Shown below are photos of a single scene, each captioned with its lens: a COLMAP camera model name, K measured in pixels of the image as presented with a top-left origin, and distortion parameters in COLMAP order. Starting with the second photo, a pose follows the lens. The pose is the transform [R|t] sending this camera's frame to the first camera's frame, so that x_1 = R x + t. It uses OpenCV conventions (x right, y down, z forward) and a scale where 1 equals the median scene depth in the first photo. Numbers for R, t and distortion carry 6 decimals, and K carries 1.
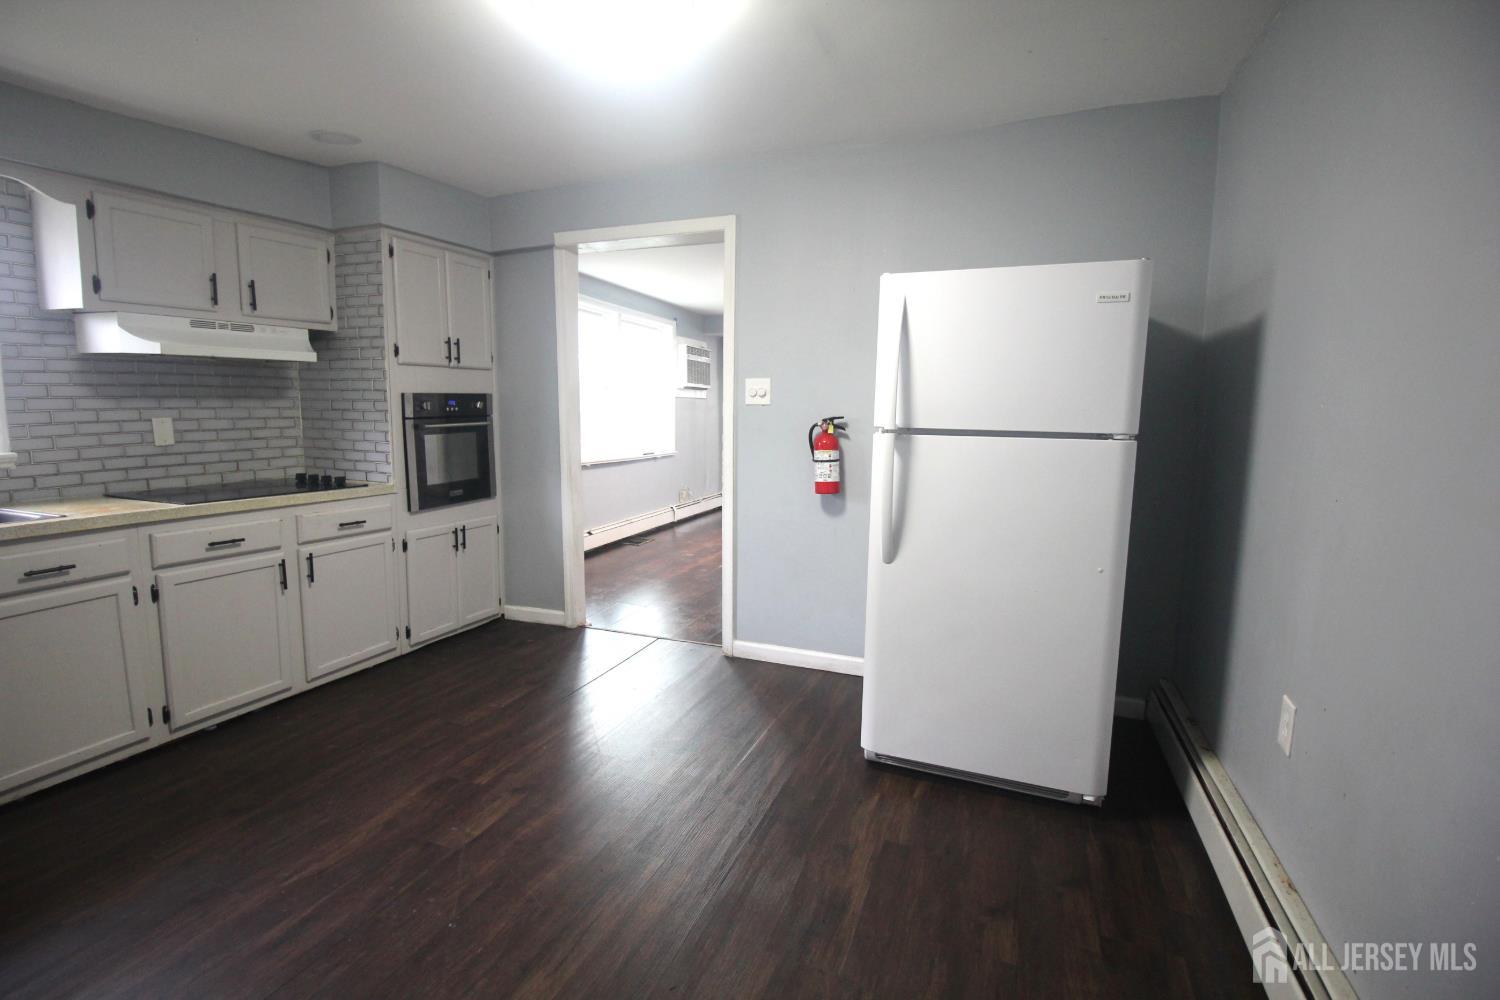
lens RADIAL K [[694.3, 0, 738.3], [0, 694.3, 502.2], [0, 0, 1]] dist [-0.000155, -0.013062]
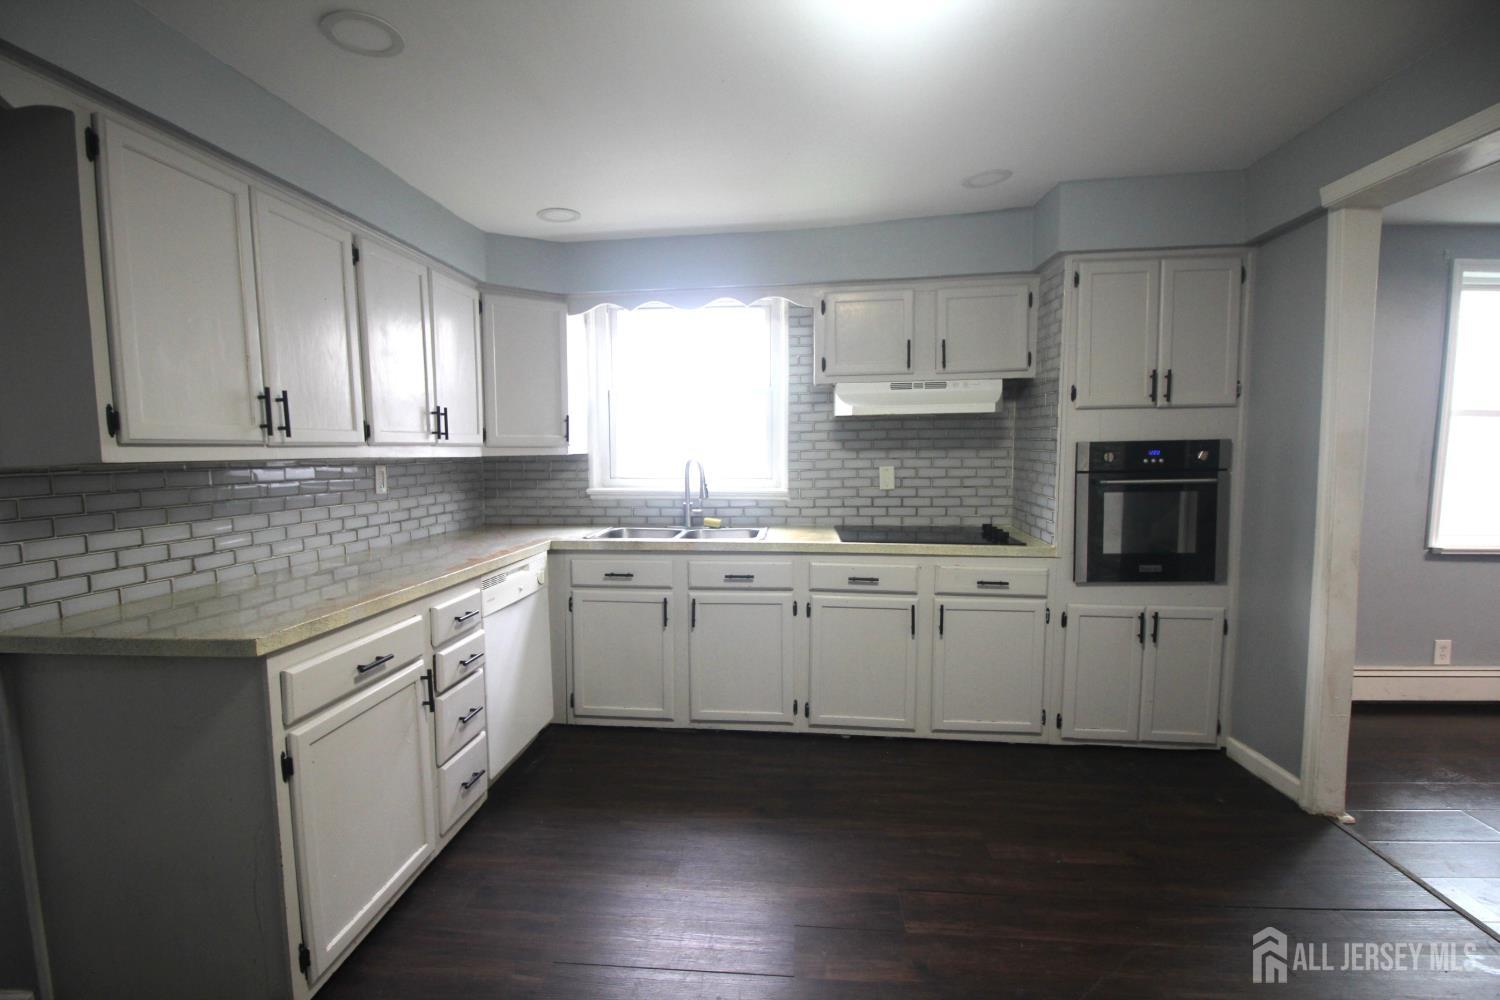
lens RADIAL K [[694.3, 0, 738.3], [0, 694.3, 502.2], [0, 0, 1]] dist [-0.000155, -0.013062]
pose [[0.296342, 0.069733, -0.952533, 0.210844], [-0.121355, 0.991997, 0.034868, -0.064474], [0.947341, 0.105261, 0.302432, 0.360040]]
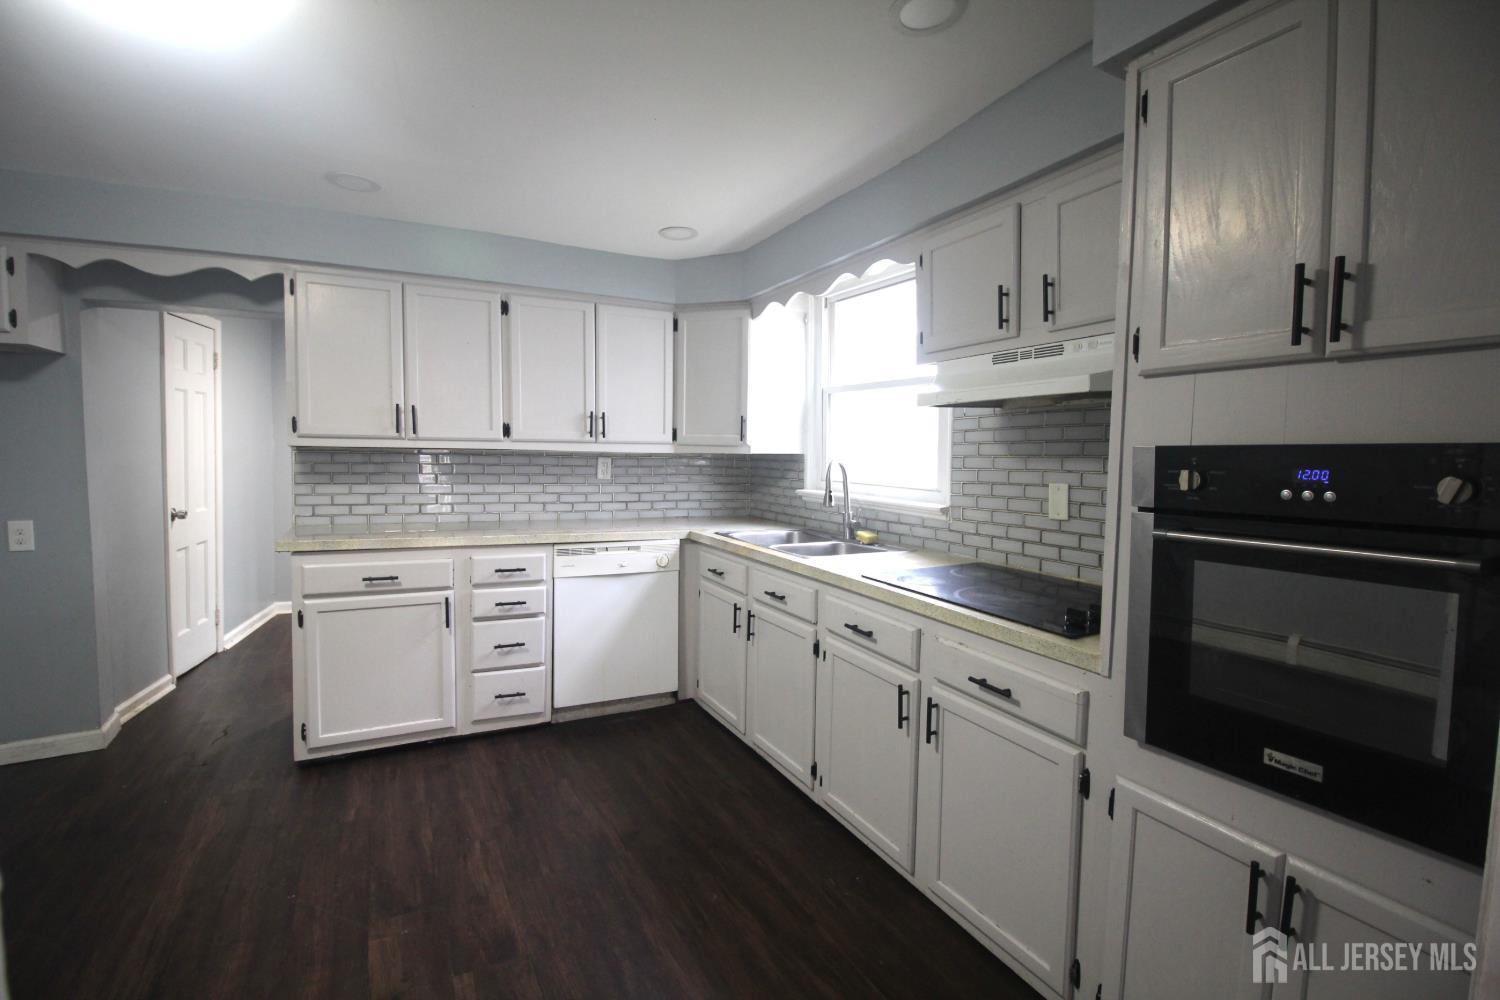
lens RADIAL K [[698.2, 0, 735.4], [0, 698.2, 495.2], [0, 0, 1]] dist [-0.002505, -0.000547]
pose [[-0.652980, 0.036659, -0.756487, -0.018527], [-0.119820, 0.981249, 0.150976, -0.164485], [0.747837, 0.189227, -0.636344, 1.100642]]
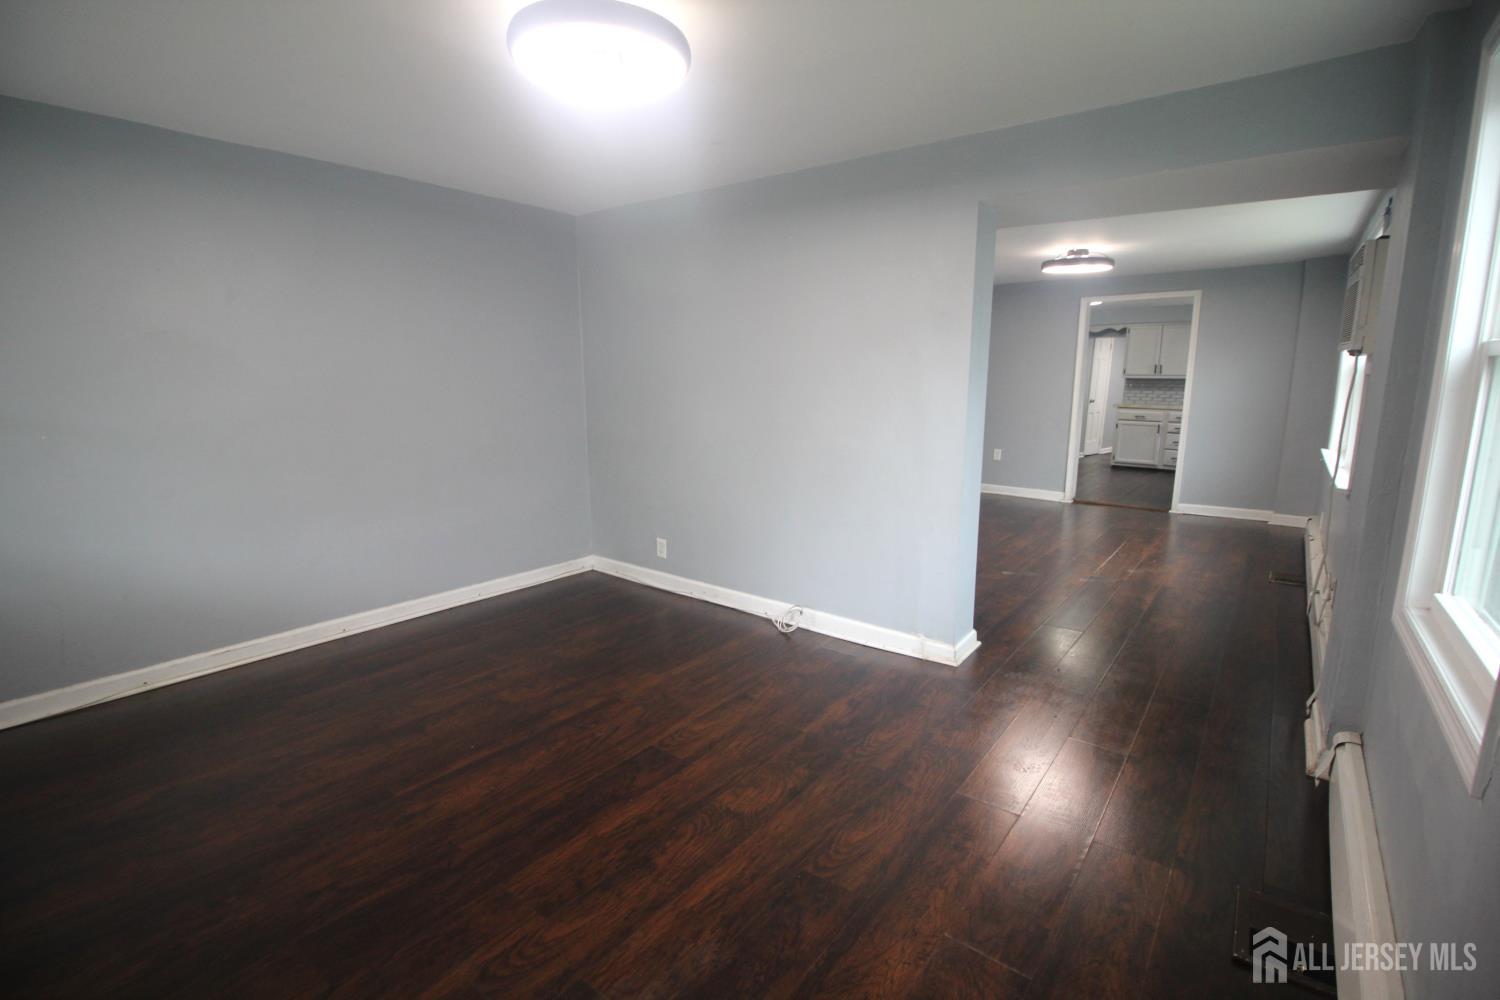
lens RADIAL K [[694.3, 0, 738.3], [0, 694.3, 502.2], [0, 0, 1]] dist [-0.000155, -0.013062]
pose [[-0.957434, -0.057632, 0.282841, 0.392357], [0.034800, 0.949672, 0.311306, -0.506195], [-0.286548, 0.307897, -0.907243, 3.475896]]
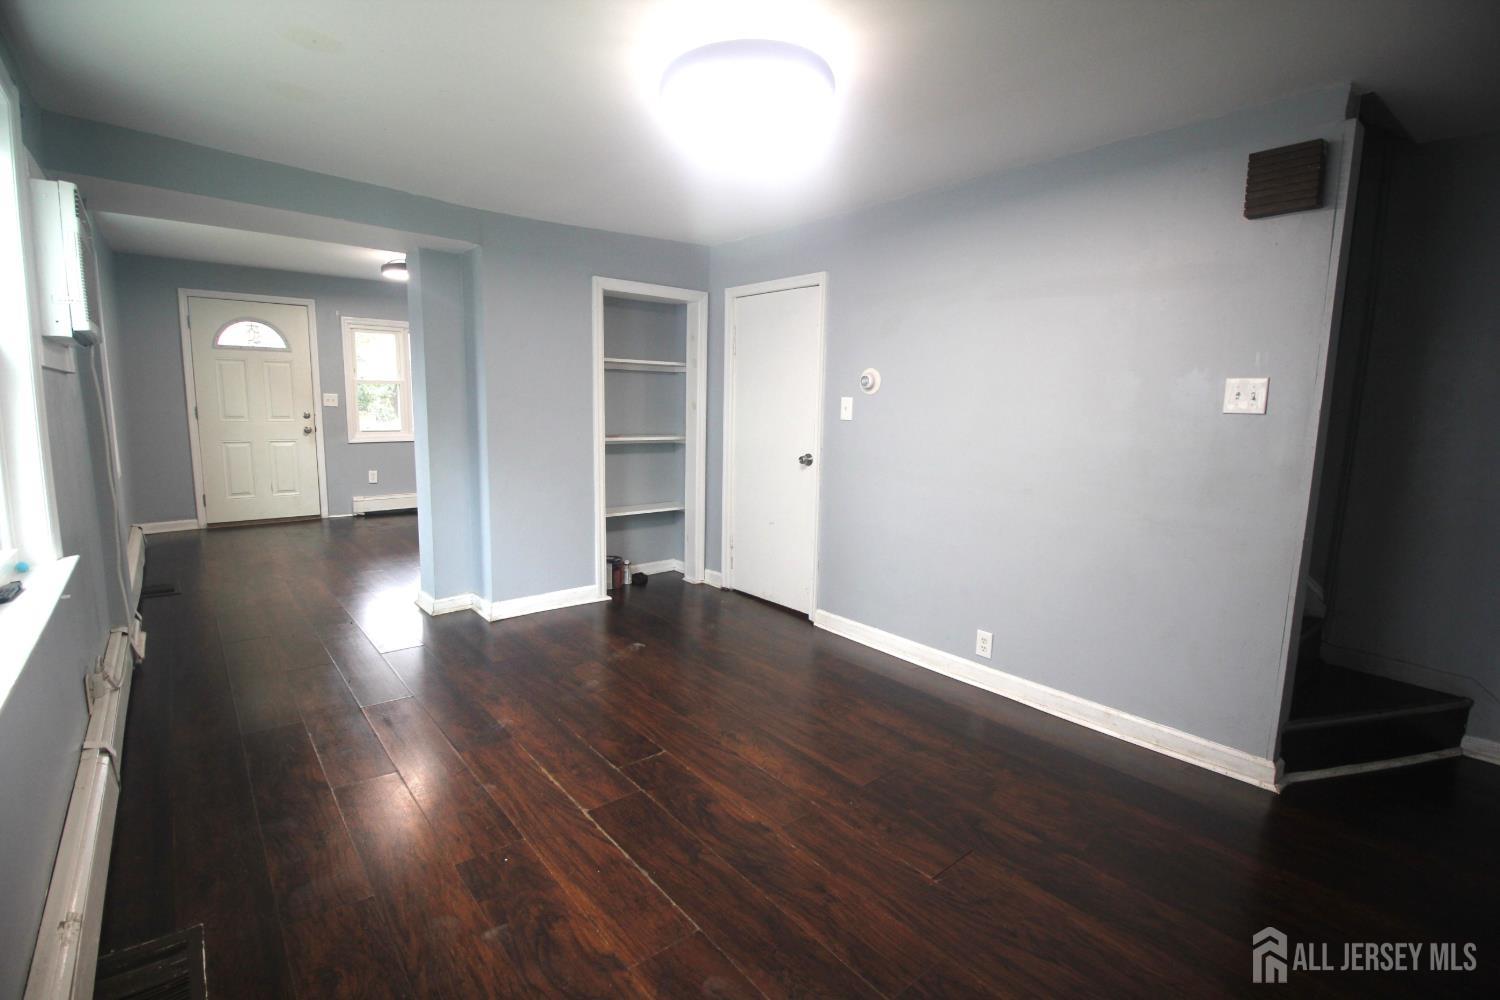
lens RADIAL K [[694.3, 0, 738.3], [0, 694.3, 502.2], [0, 0, 1]] dist [-0.000155, -0.013062]
pose [[0.494917, -0.128389, 0.859403, -0.435707], [0.105284, 0.990598, 0.087357, -0.203199], [-0.862539, 0.047247, 0.503781, 1.373662]]
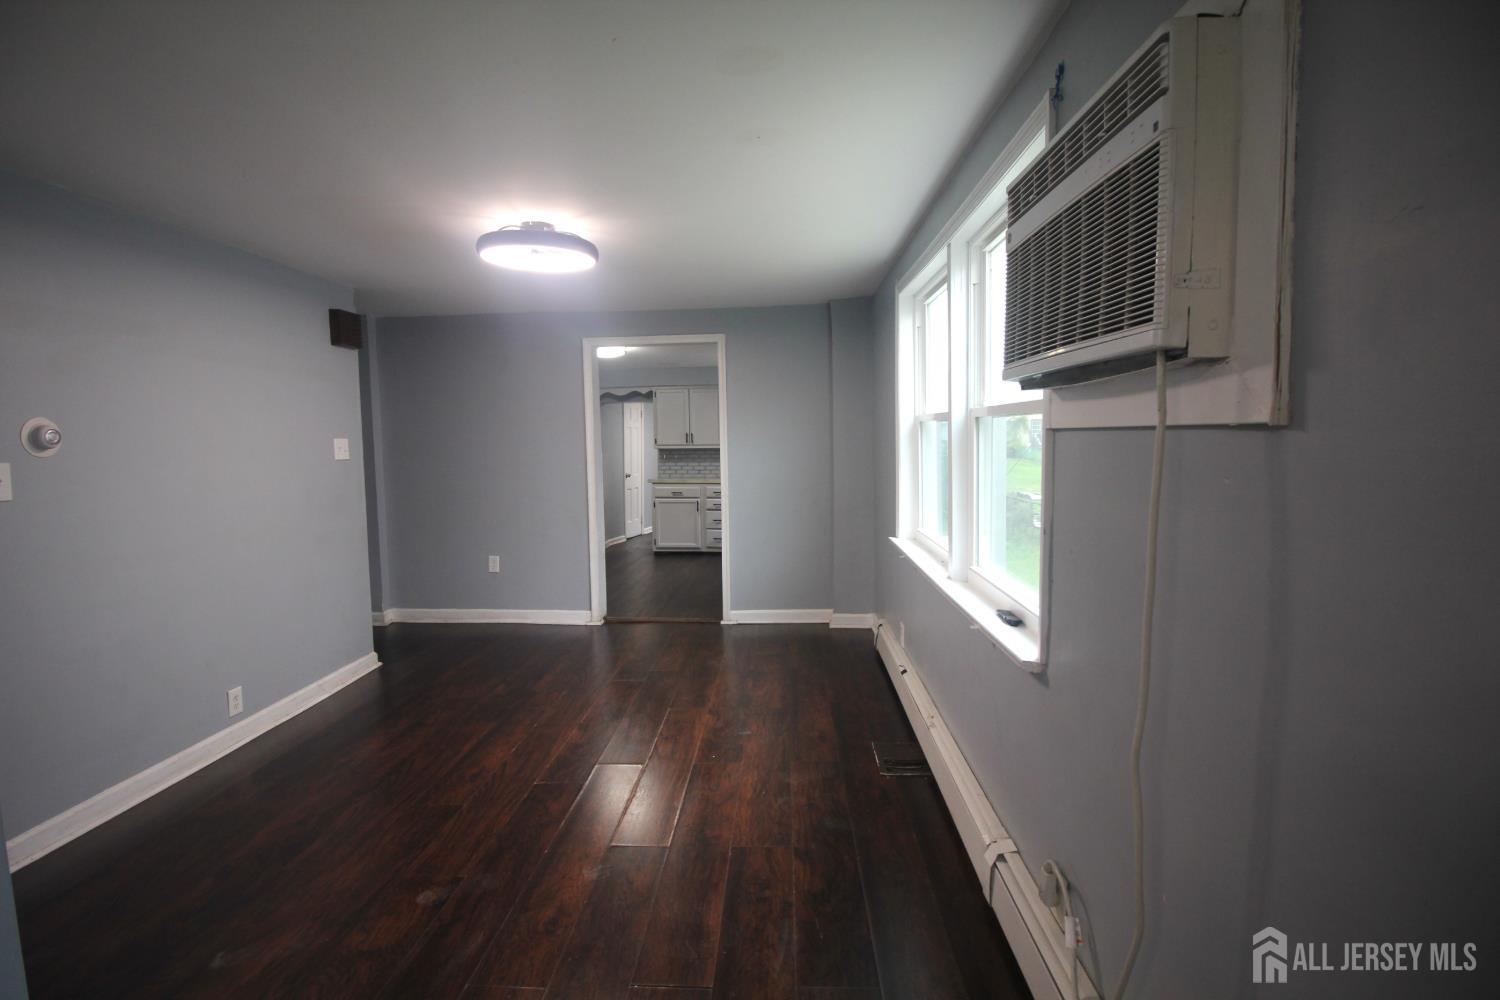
lens RADIAL K [[694.3, 0, 738.3], [0, 694.3, 502.2], [0, 0, 1]] dist [-0.000155, -0.013062]
pose [[-0.952769, 0.031738, -0.302034, 0.167043], [-0.034476, 0.976792, 0.211395, -0.385173], [0.301734, 0.211824, -0.929563, 2.636105]]
